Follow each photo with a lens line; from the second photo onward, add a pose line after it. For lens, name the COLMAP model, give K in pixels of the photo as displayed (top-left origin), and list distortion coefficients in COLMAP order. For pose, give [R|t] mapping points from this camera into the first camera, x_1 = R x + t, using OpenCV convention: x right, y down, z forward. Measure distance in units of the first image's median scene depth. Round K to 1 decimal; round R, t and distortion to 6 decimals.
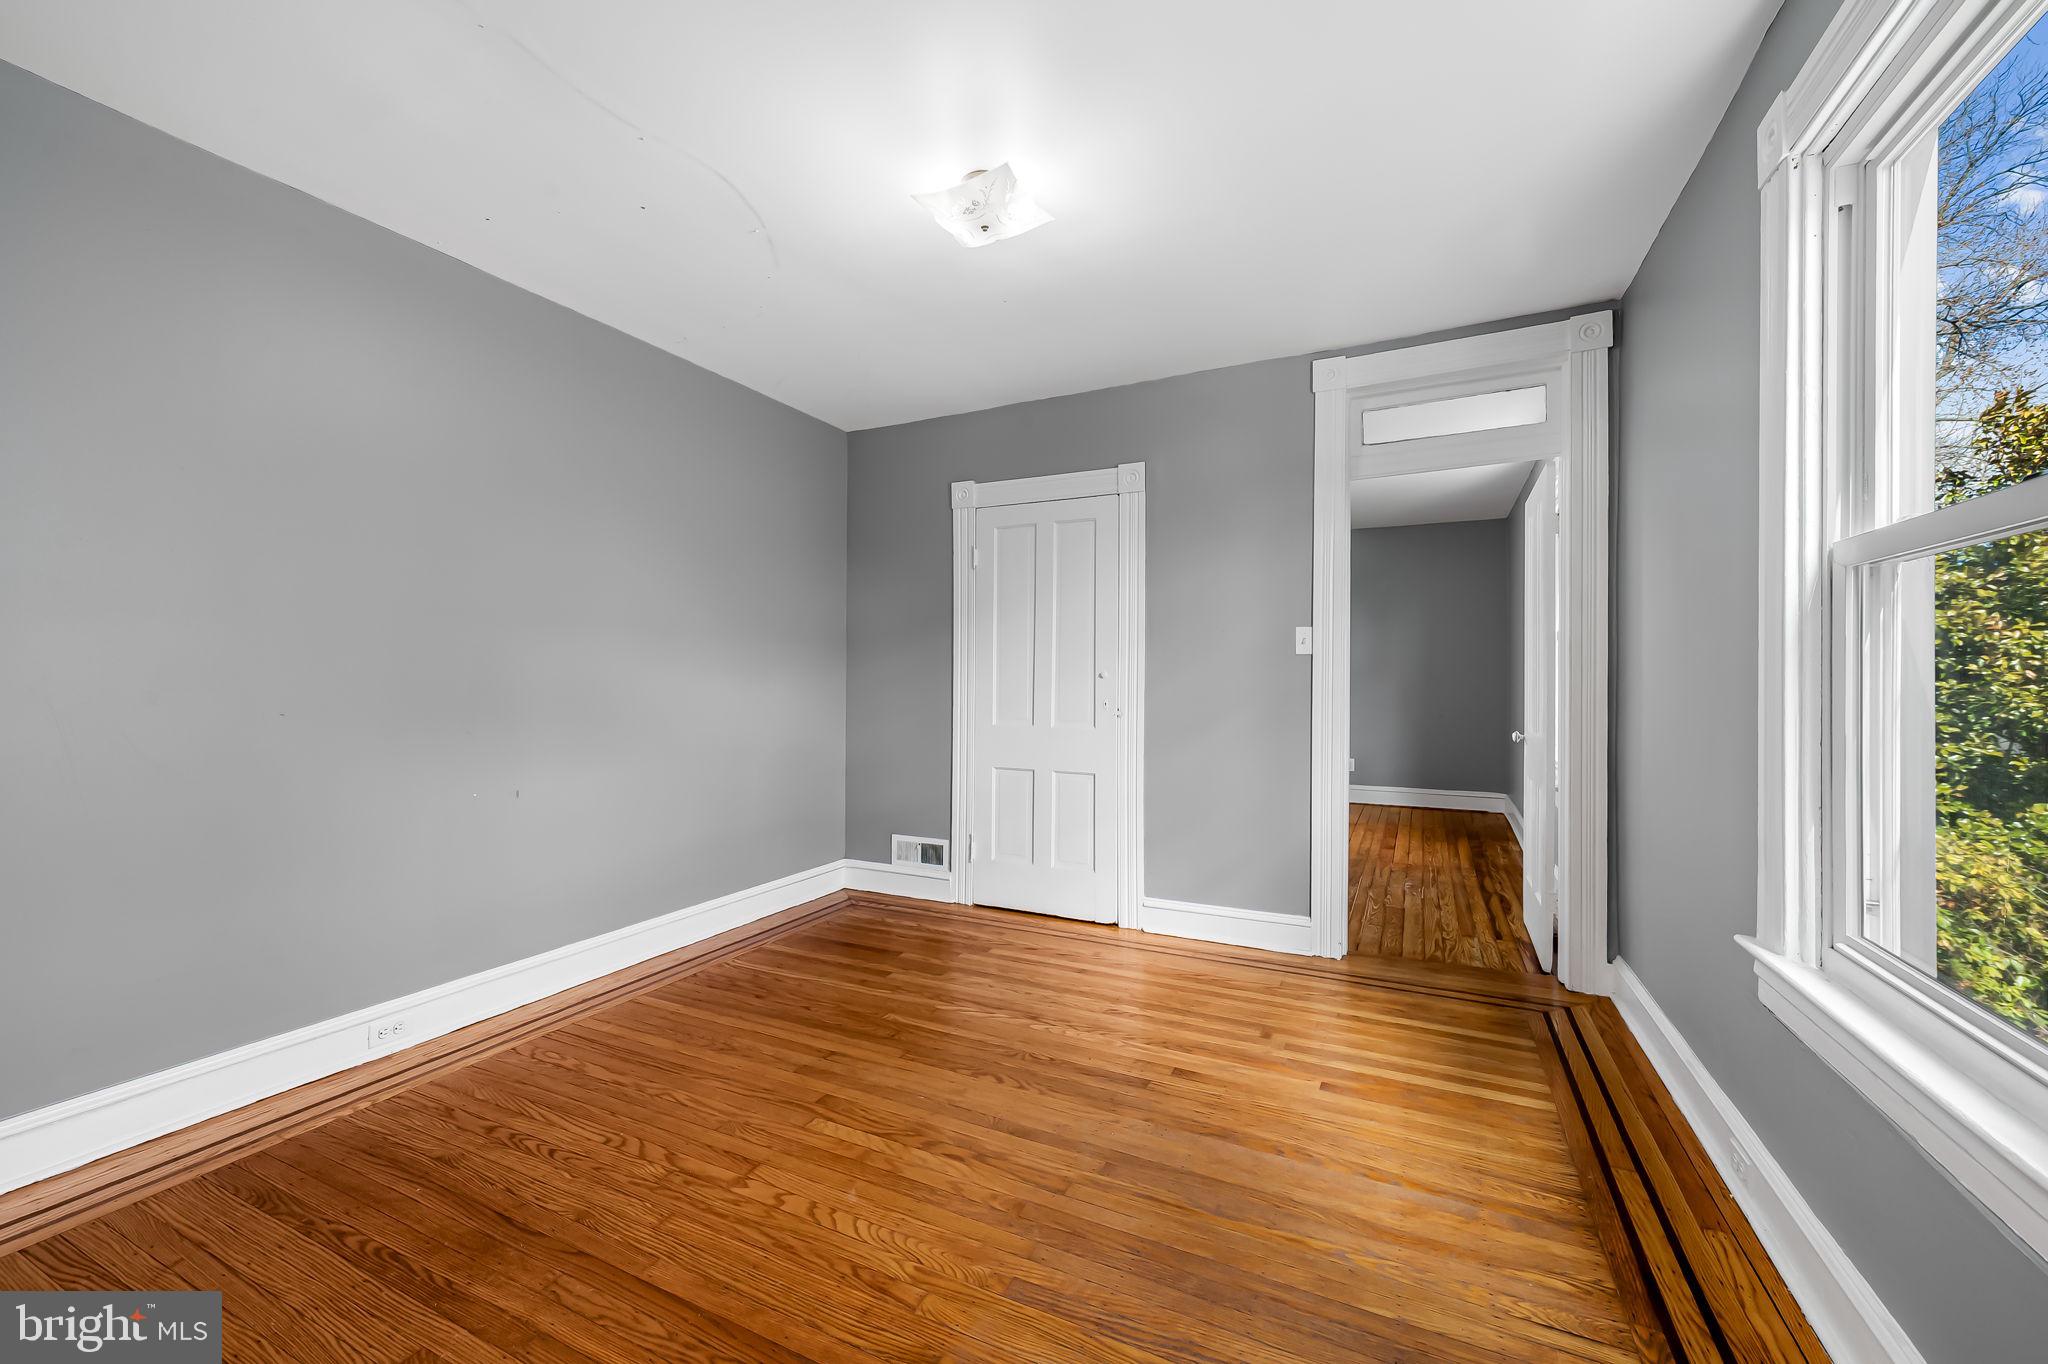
lens RADIAL K [[808.8, 0, 1024.0], [0, 808.8, 682.0], [0, 0, 1]] dist [0.007908, -0.000569]
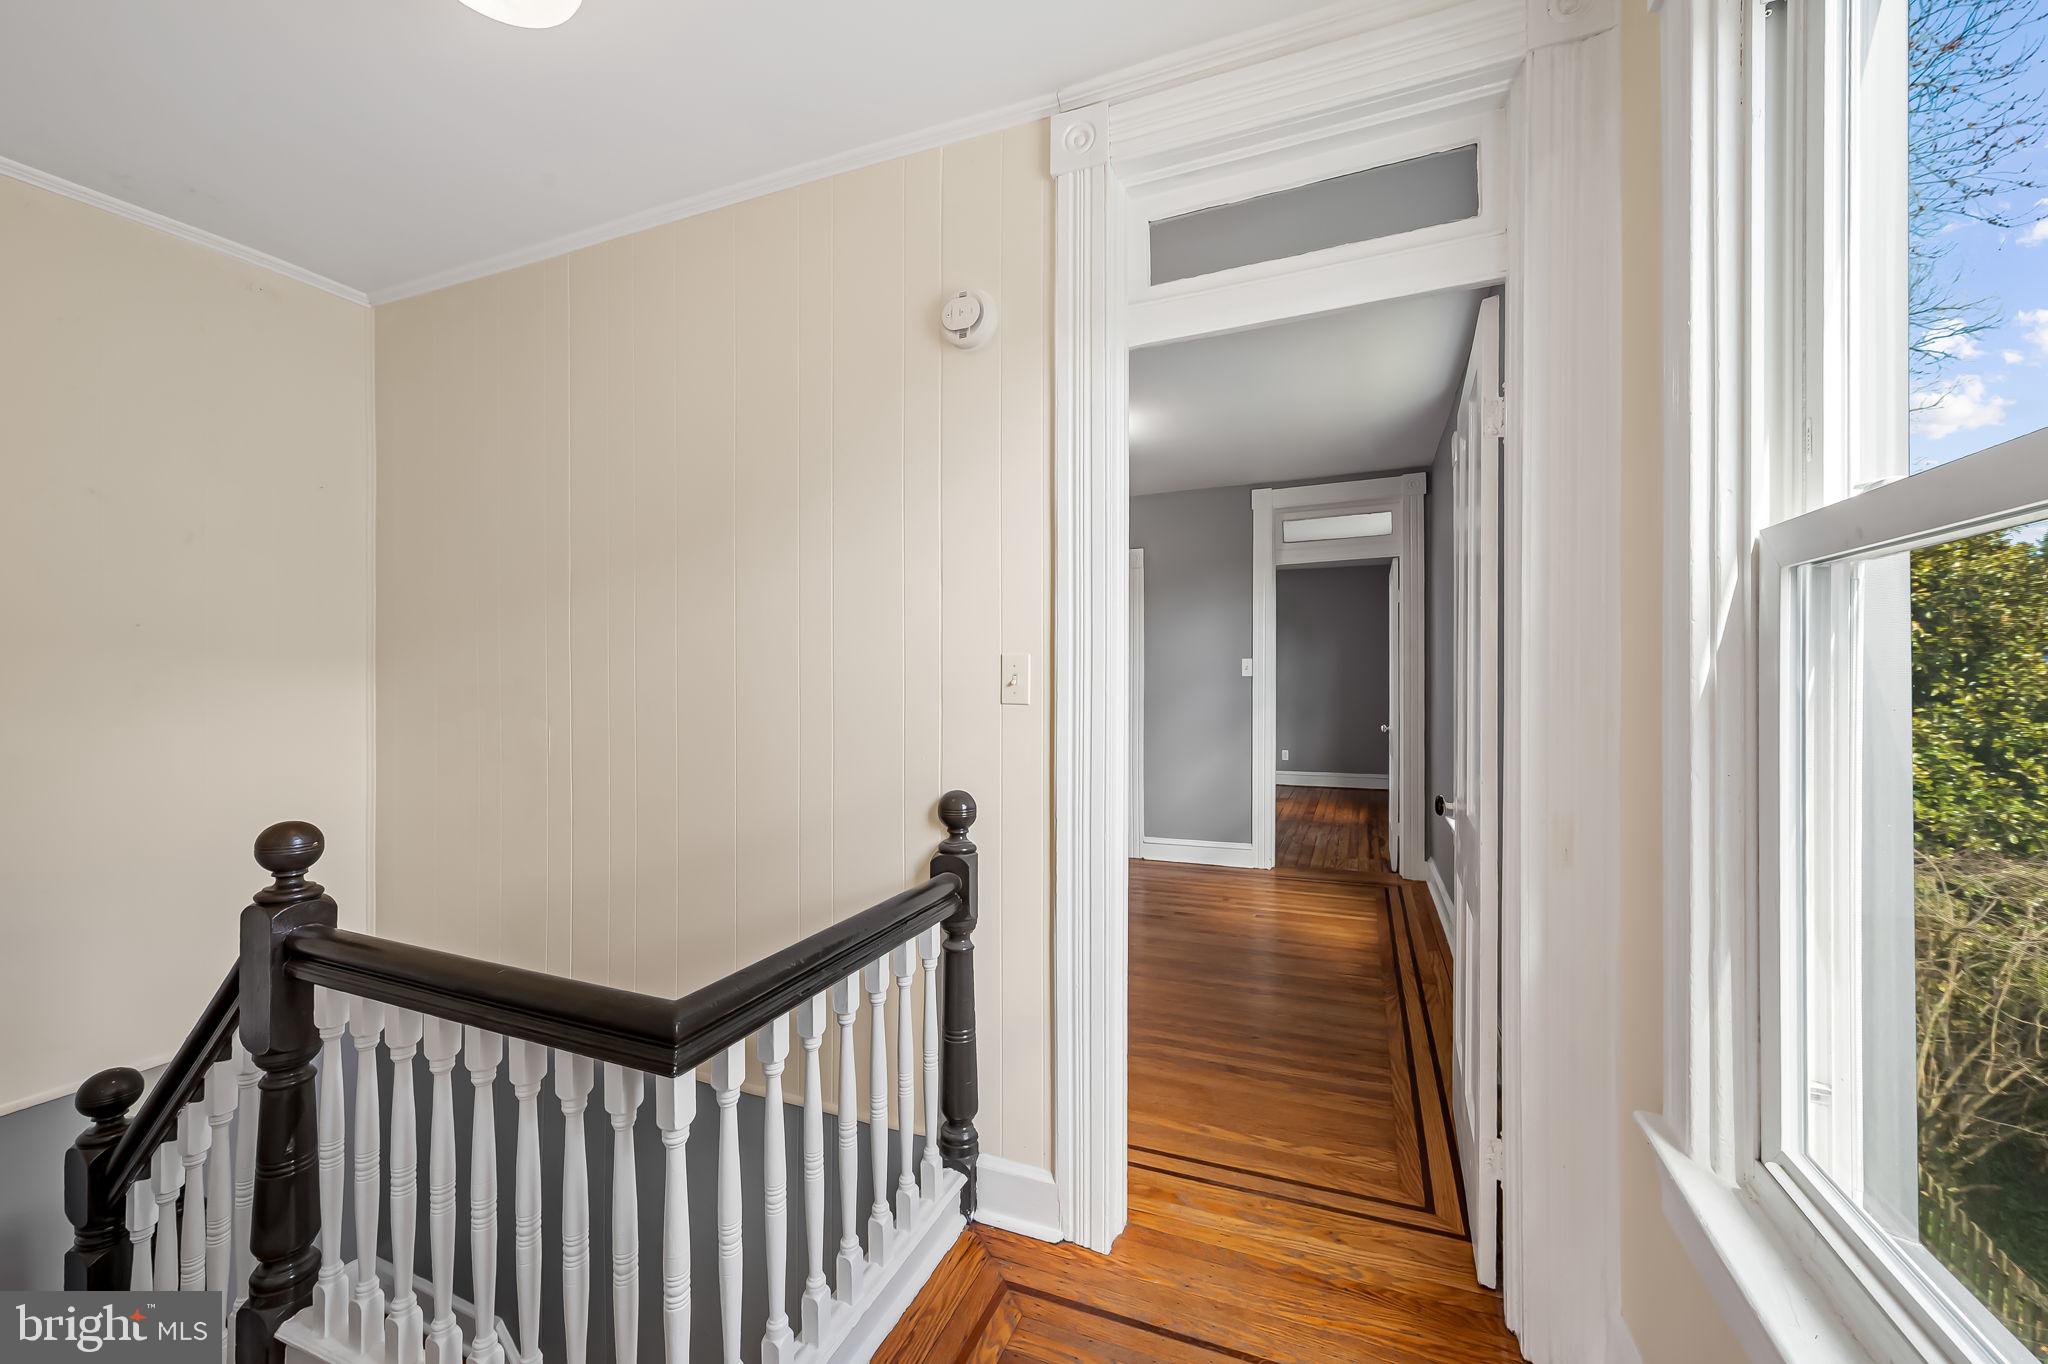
lens RADIAL K [[808.8, 0, 1024.0], [0, 808.8, 682.0], [0, 0, 1]] dist [0.007908, -0.000569]
pose [[0.998091, -0.005599, 0.061500, -0.238373], [0.005420, 0.999981, 0.003073, -0.039876], [-0.061516, -0.002734, 0.998102, -0.704830]]
